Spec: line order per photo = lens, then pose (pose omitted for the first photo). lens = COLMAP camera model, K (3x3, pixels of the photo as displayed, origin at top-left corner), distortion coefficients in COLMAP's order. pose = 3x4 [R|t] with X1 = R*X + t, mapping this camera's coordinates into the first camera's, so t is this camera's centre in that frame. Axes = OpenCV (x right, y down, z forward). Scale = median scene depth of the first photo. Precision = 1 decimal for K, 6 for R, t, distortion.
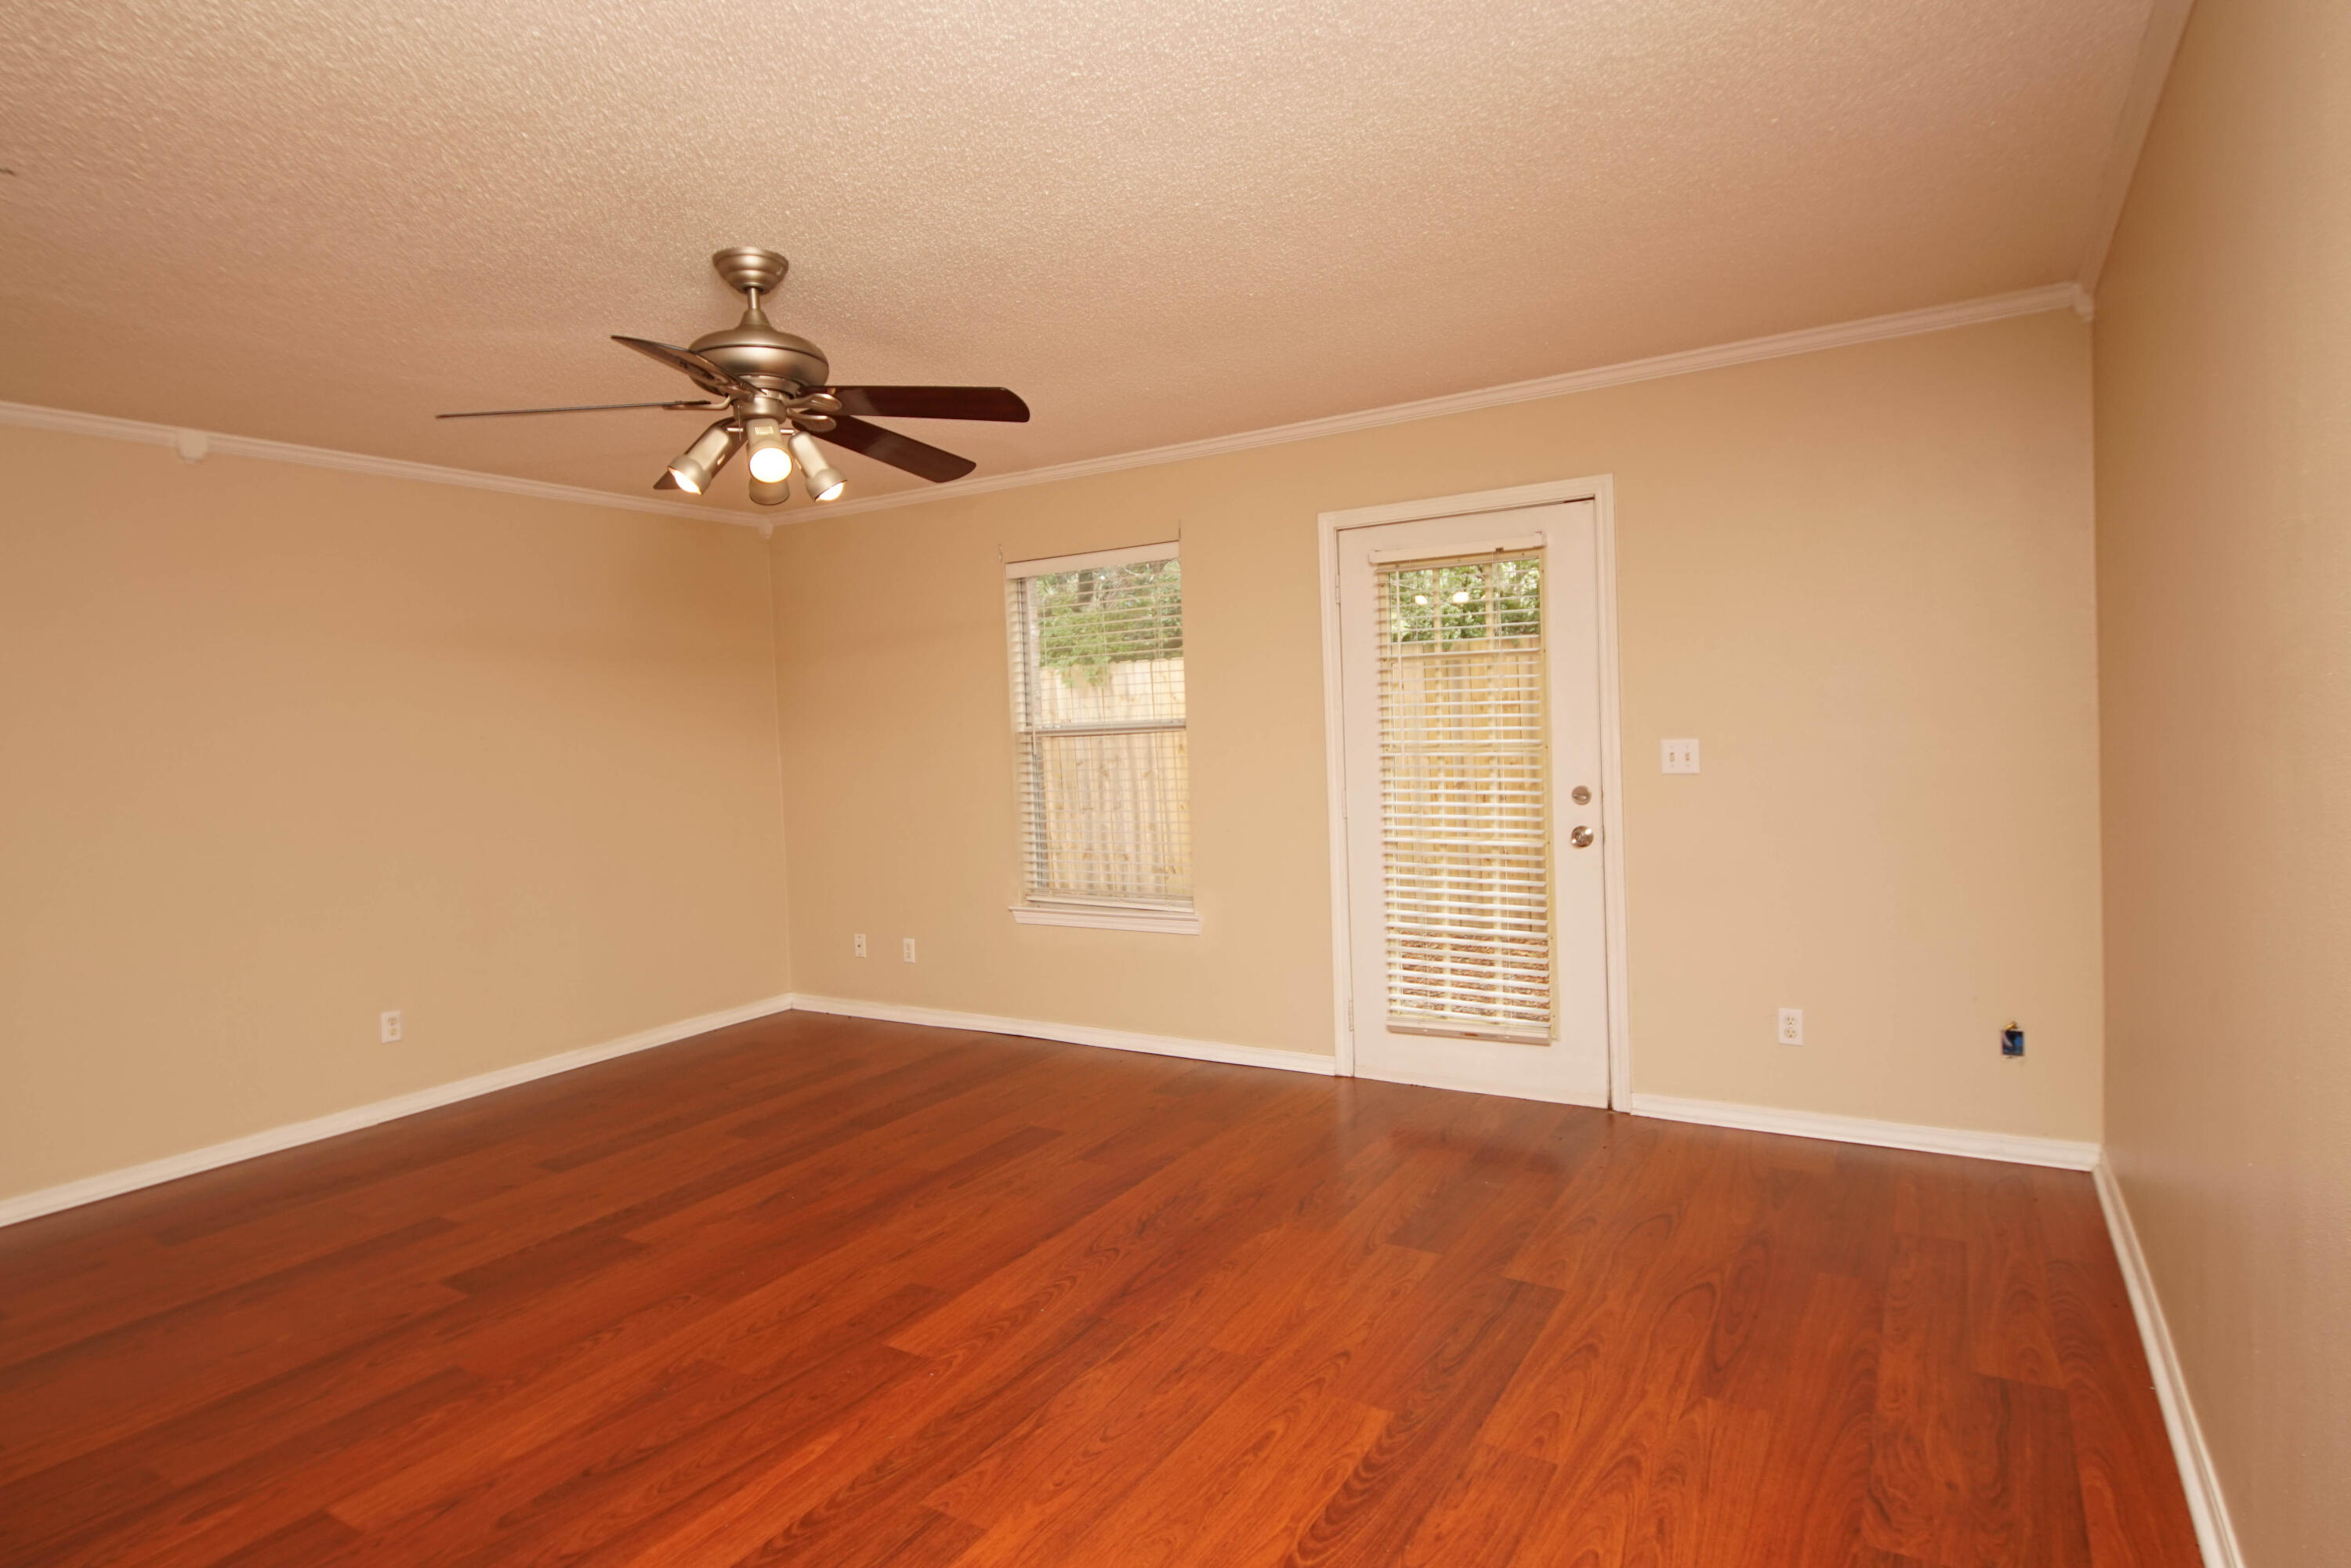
lens RADIAL K [[1270.5, 0, 1152.3], [0, 1270.5, 808.2], [0, 0, 1]] dist [0.028075, -0.028776]
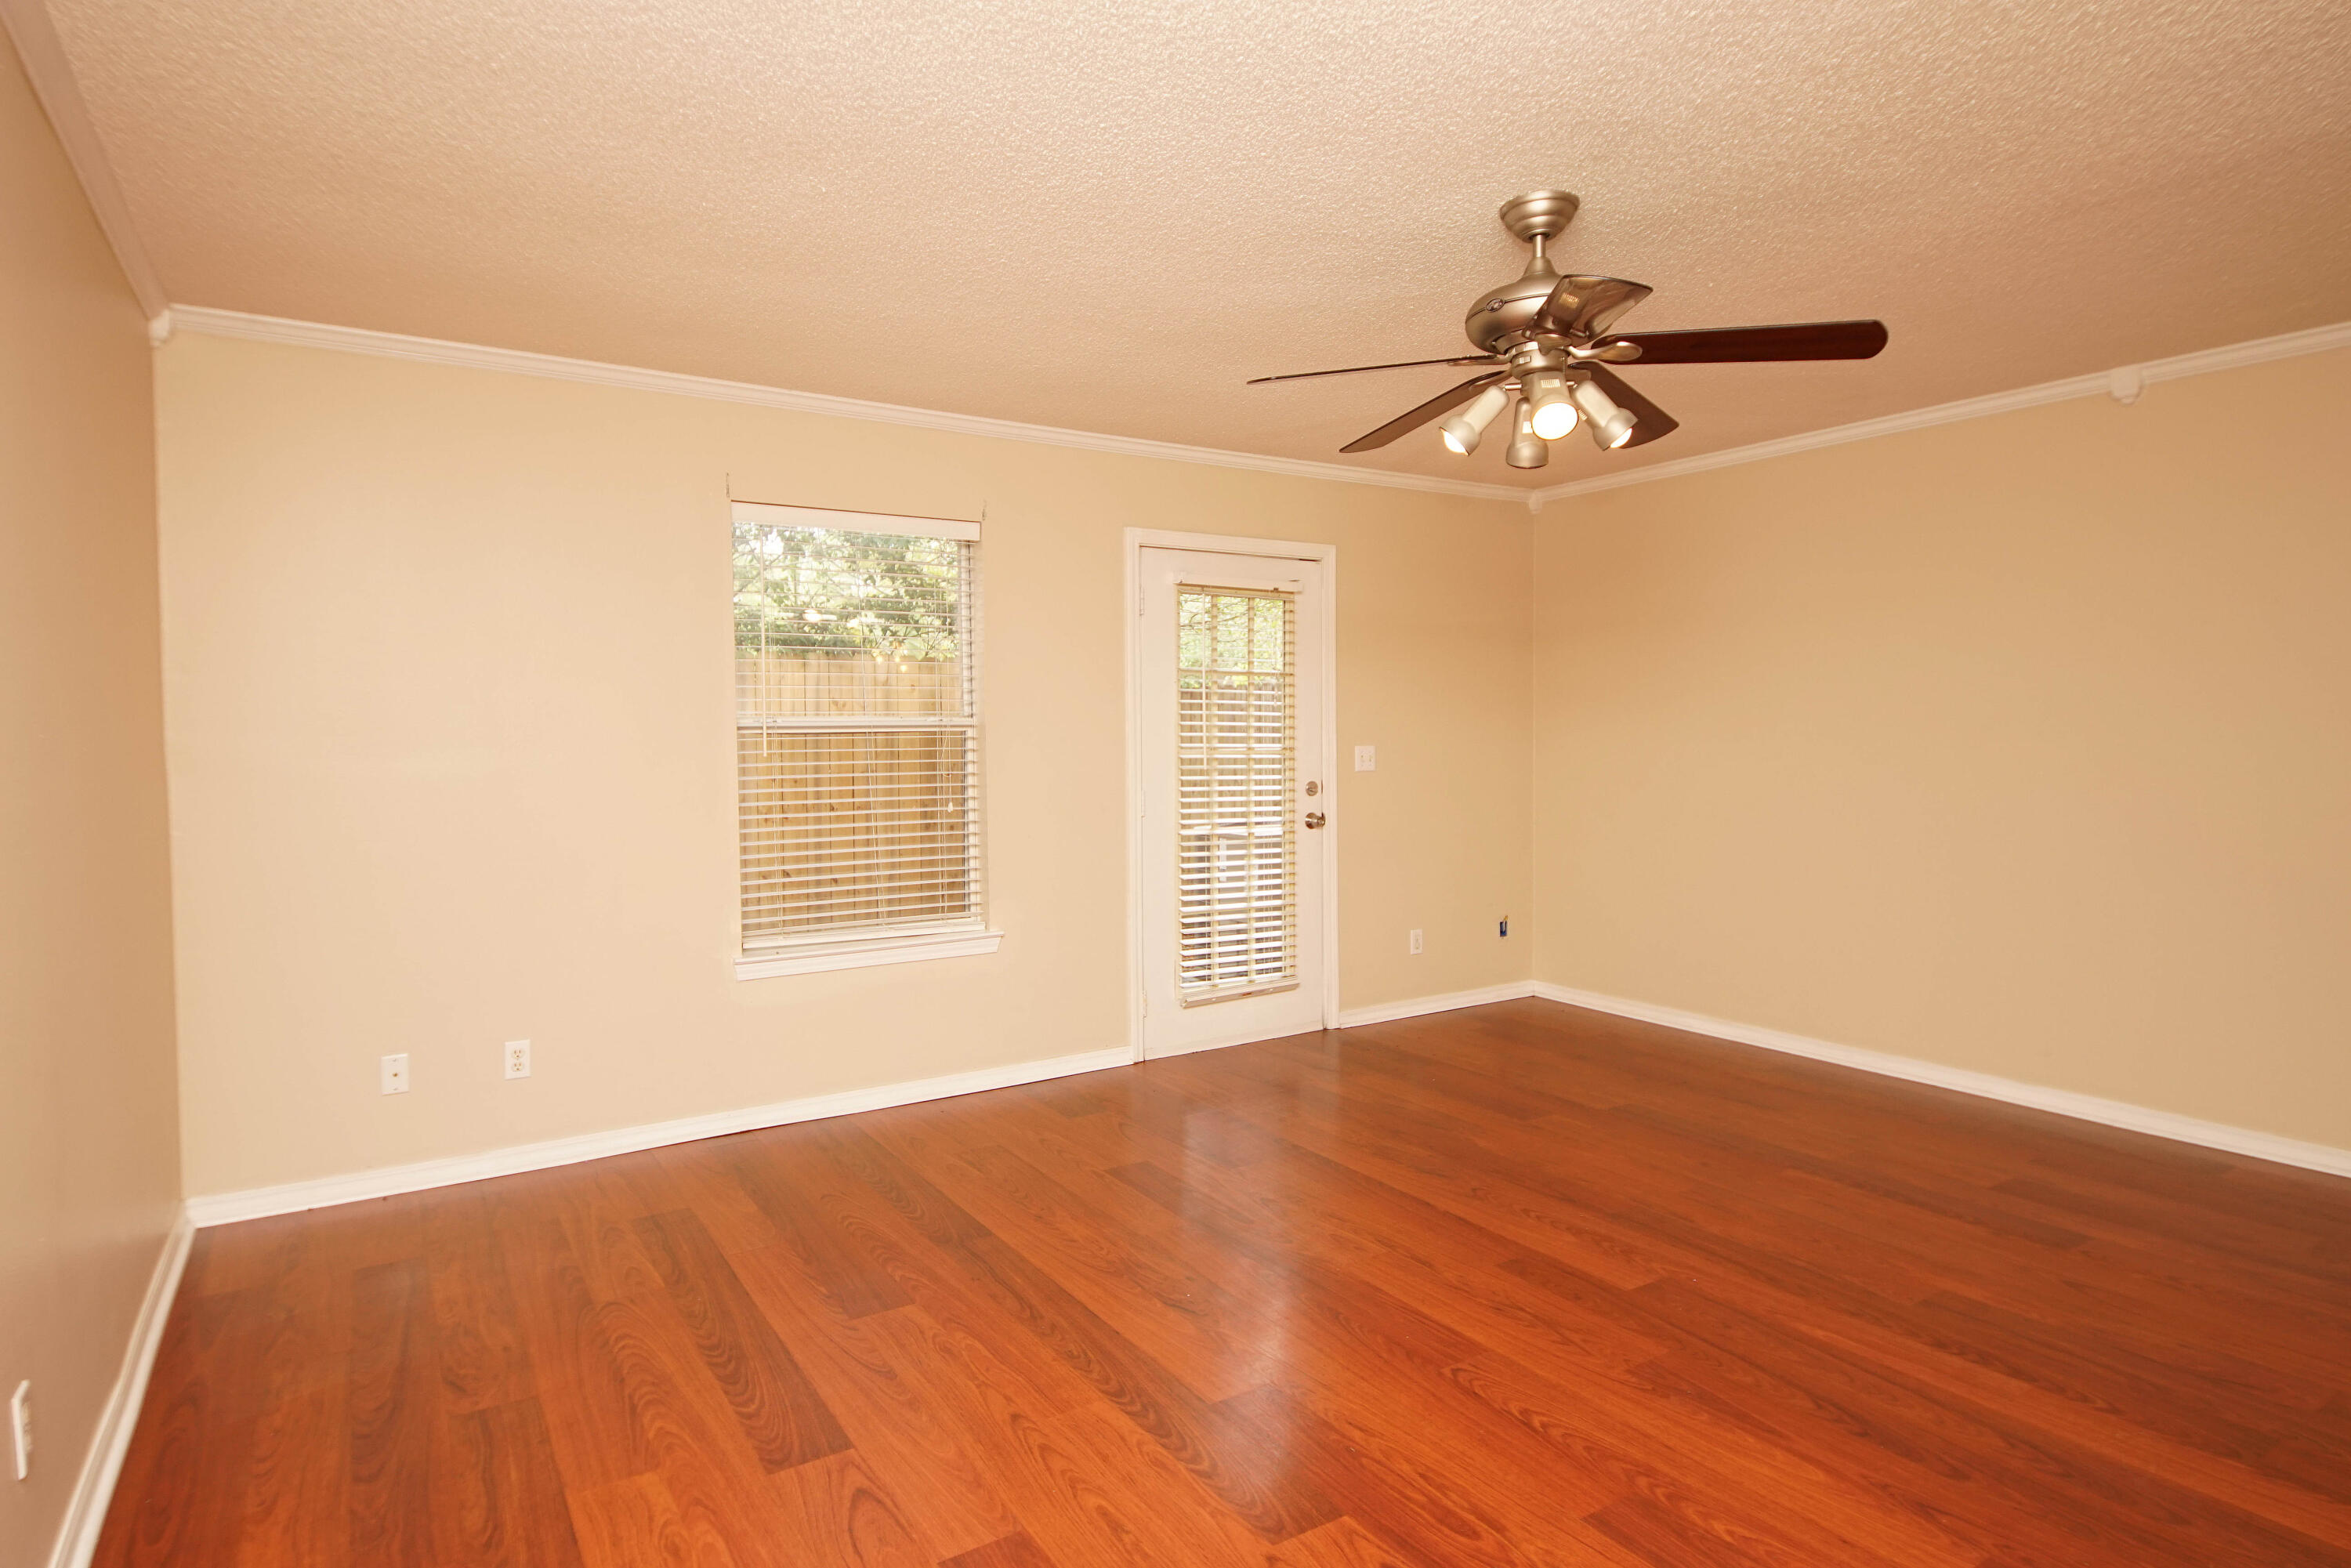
lens RADIAL K [[1270.5, 0, 1152.3], [0, 1270.5, 808.2], [0, 0, 1]] dist [0.028075, -0.028776]
pose [[0.431936, -0.022291, 0.901629, -1.299340], [0.050495, 0.998724, 0.000501, 0.001251], [-0.900490, 0.045311, 0.432510, 0.863127]]
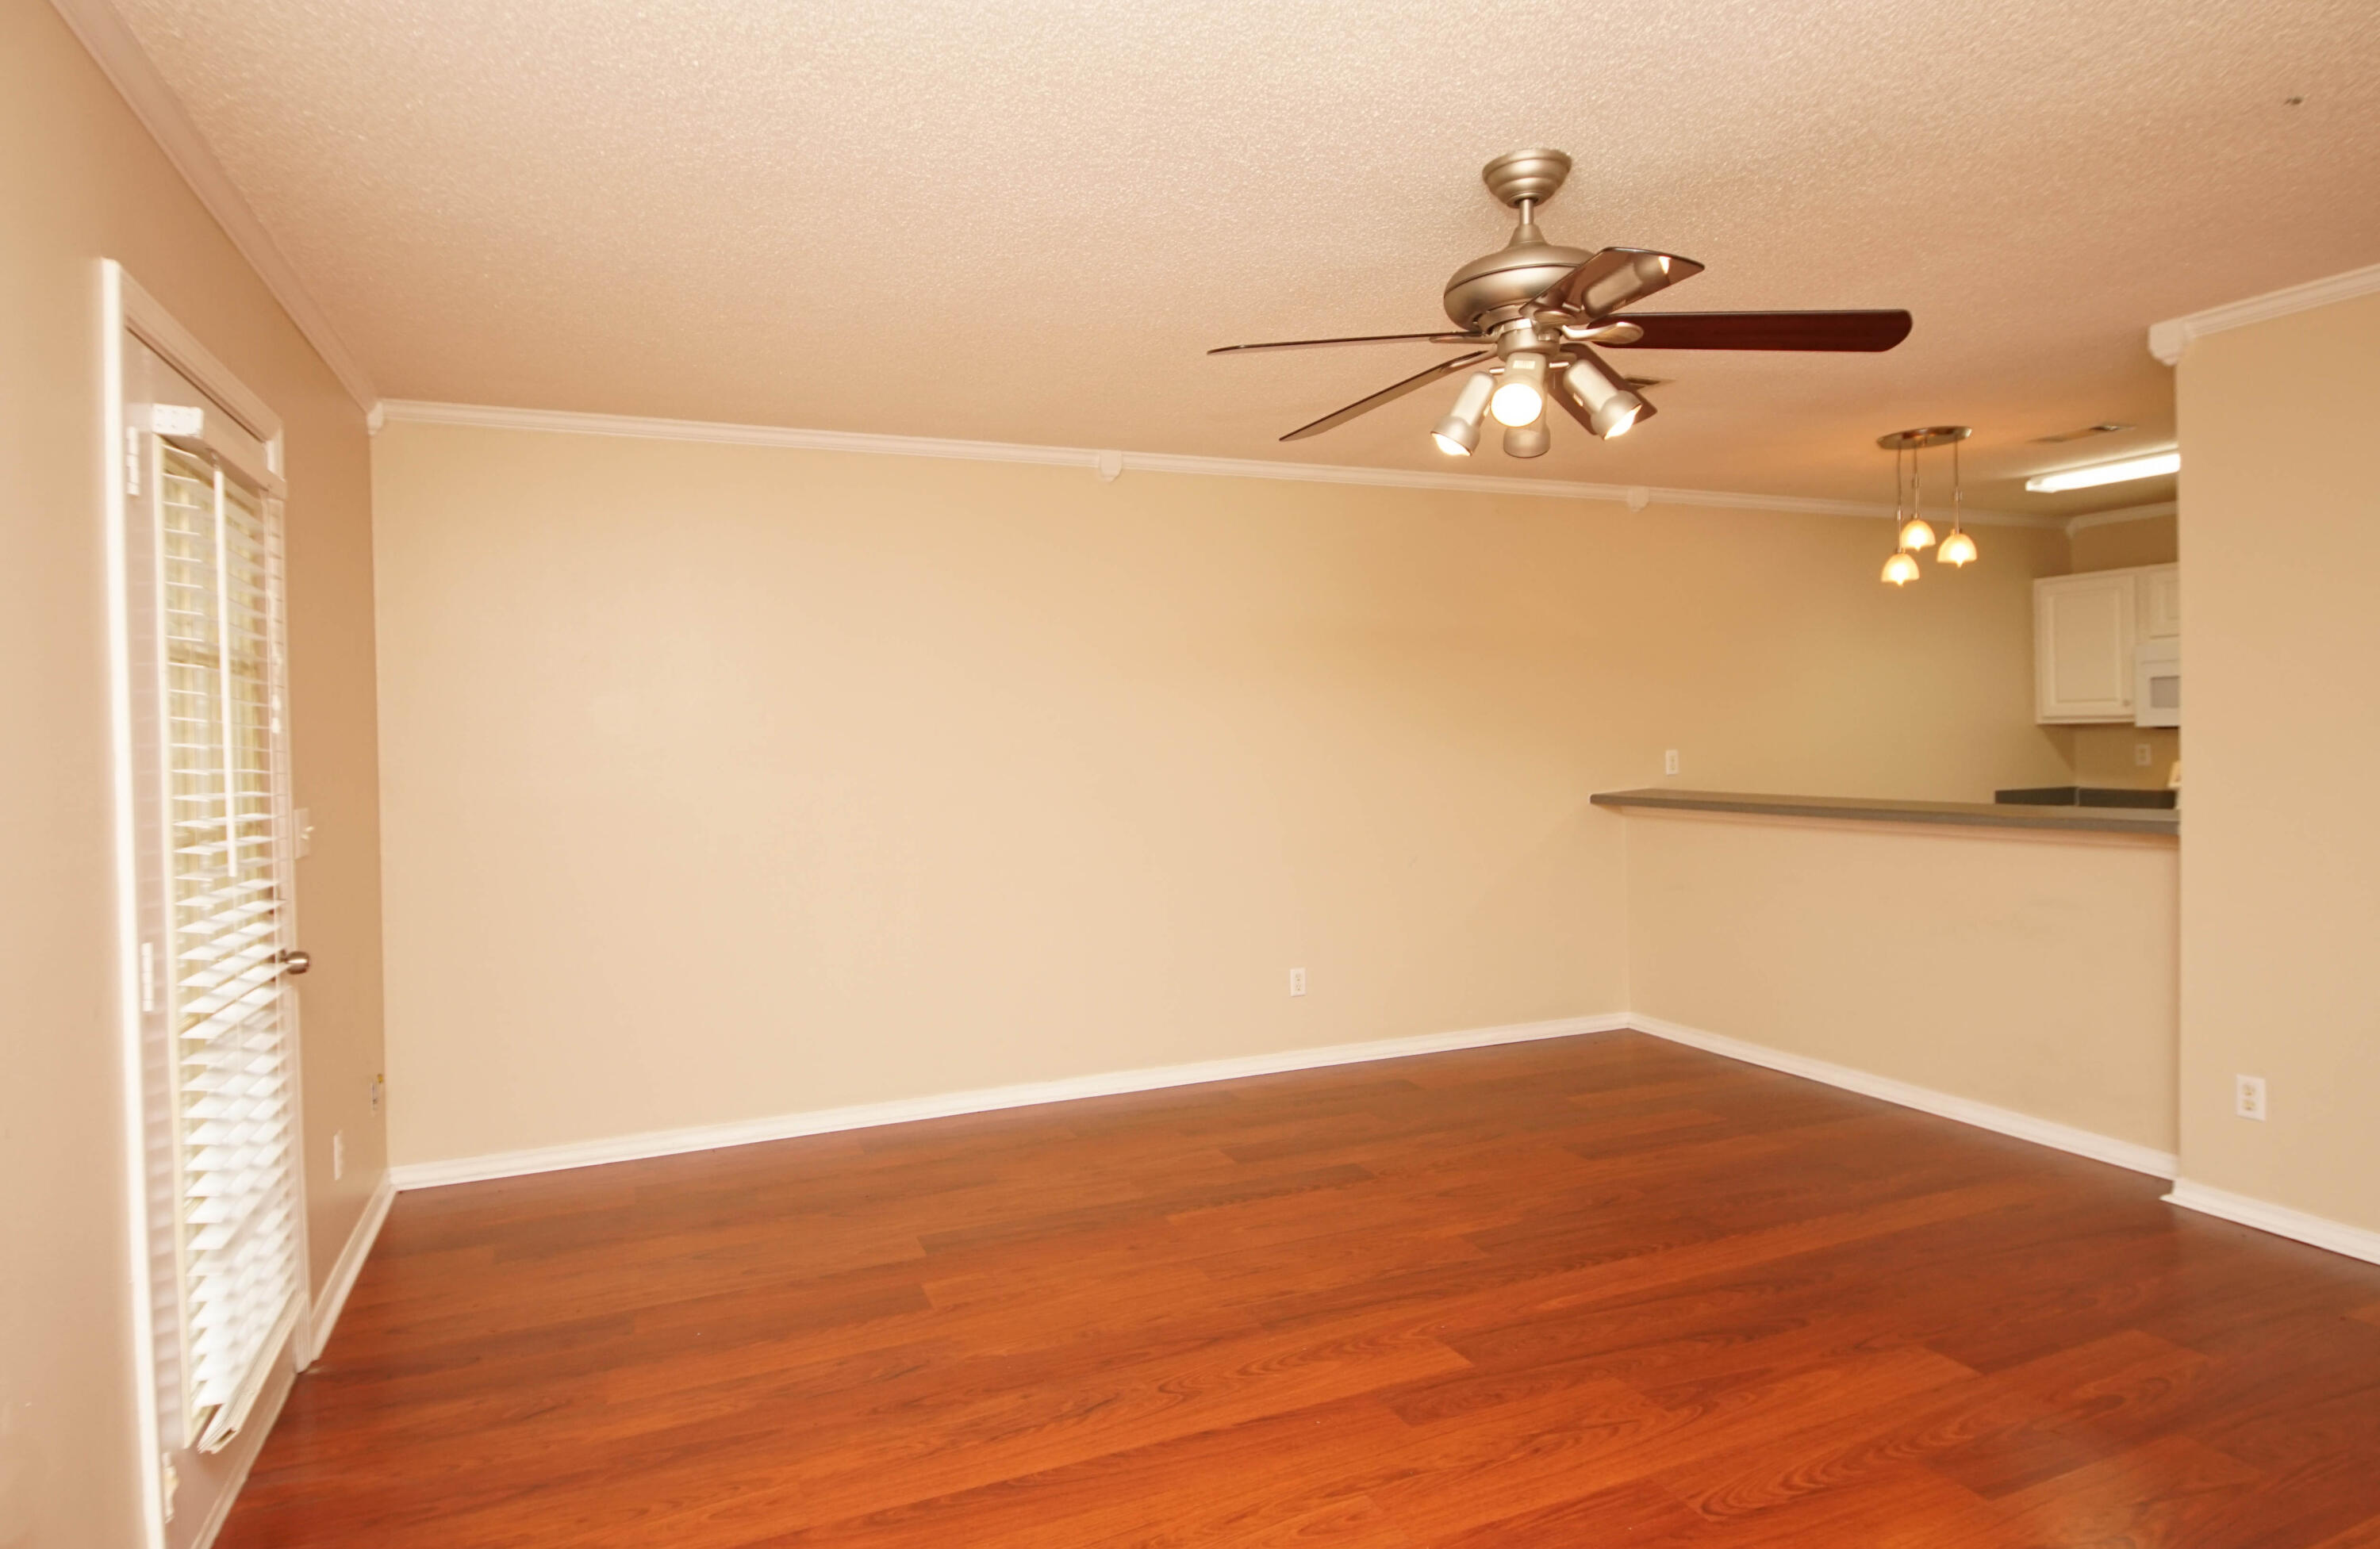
lens RADIAL K [[1326.7, 0, 1164.7], [0, 1326.7, 746.4], [0, 0, 1]] dist [0.040836, -0.044172]
pose [[-0.816654, 0.050294, 0.574932, -0.613406], [0.091494, 0.994880, 0.042931, -0.109229], [-0.569829, 0.087662, -0.817074, 1.884503]]
